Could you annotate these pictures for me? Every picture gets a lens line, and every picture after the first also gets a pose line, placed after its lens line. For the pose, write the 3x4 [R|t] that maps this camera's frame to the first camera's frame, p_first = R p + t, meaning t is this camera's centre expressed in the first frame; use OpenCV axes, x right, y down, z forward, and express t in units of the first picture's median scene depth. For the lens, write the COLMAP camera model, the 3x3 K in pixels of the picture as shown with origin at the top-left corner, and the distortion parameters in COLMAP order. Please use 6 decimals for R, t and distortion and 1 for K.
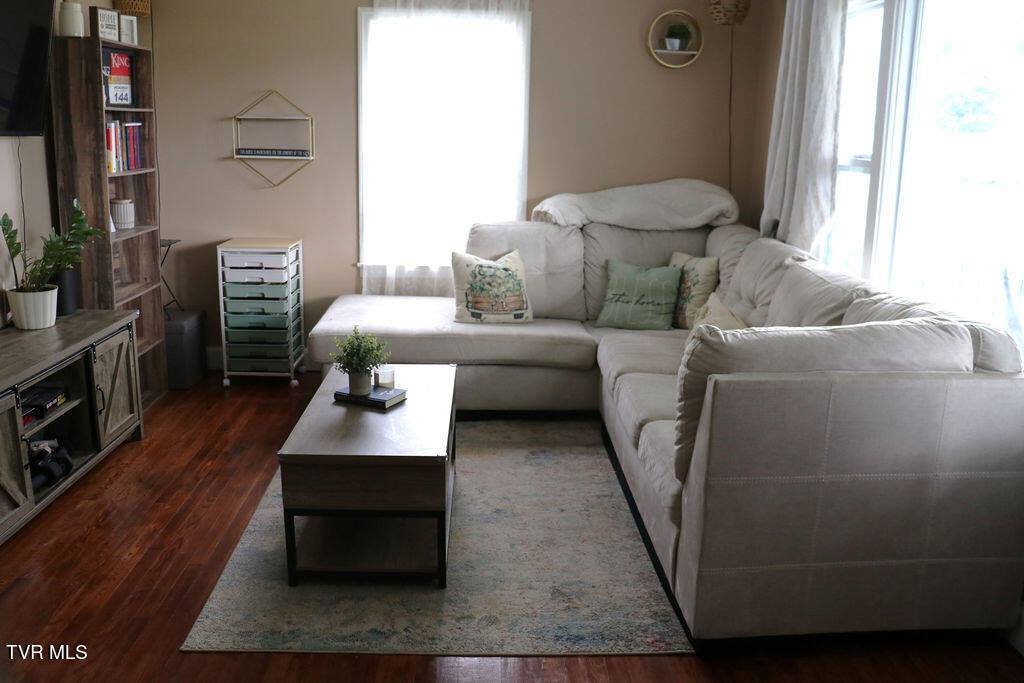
lens RADIAL K [[875.4, 0, 512.0], [0, 875.4, 341.5], [0, 0, 1]] dist [-0.183351, 0.156632]
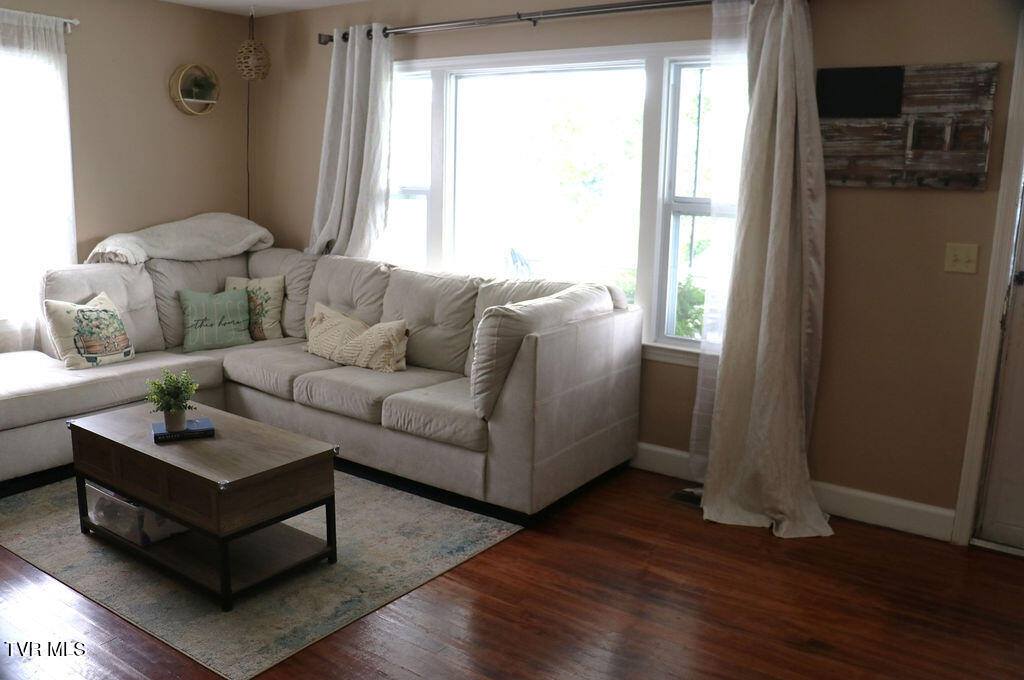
lens RADIAL K [[843.3, 0, 512.0], [0, 843.3, 340.0], [0, 0, 1]] dist [-0.176419, 0.143995]
pose [[0.606433, -0.158014, 0.779275, -0.470625], [0.175466, 0.982489, 0.062672, -0.025782], [-0.775532, 0.098730, 0.623540, 0.044560]]
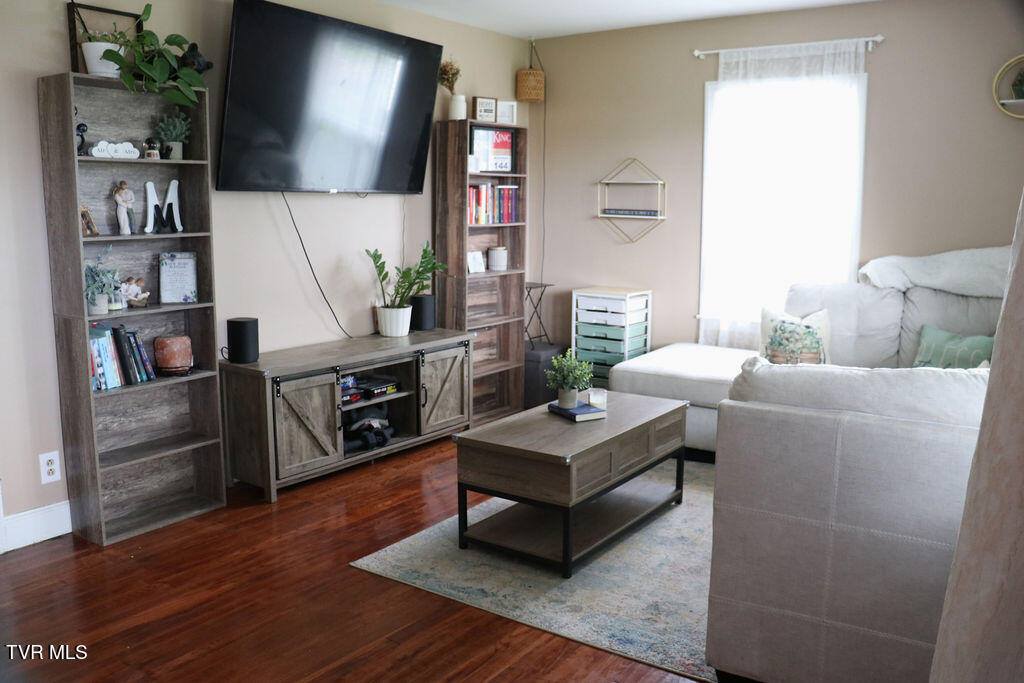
lens RADIAL K [[859.3, 0, 512.0], [0, 859.3, 341.5], [0, 0, 1]] dist [-0.174311, 0.145550]
pose [[0.798851, 0.075874, -0.596724, 0.307147], [-0.128984, 0.990545, -0.046726, 0.024473], [0.587537, 0.114295, 0.801085, 0.020251]]
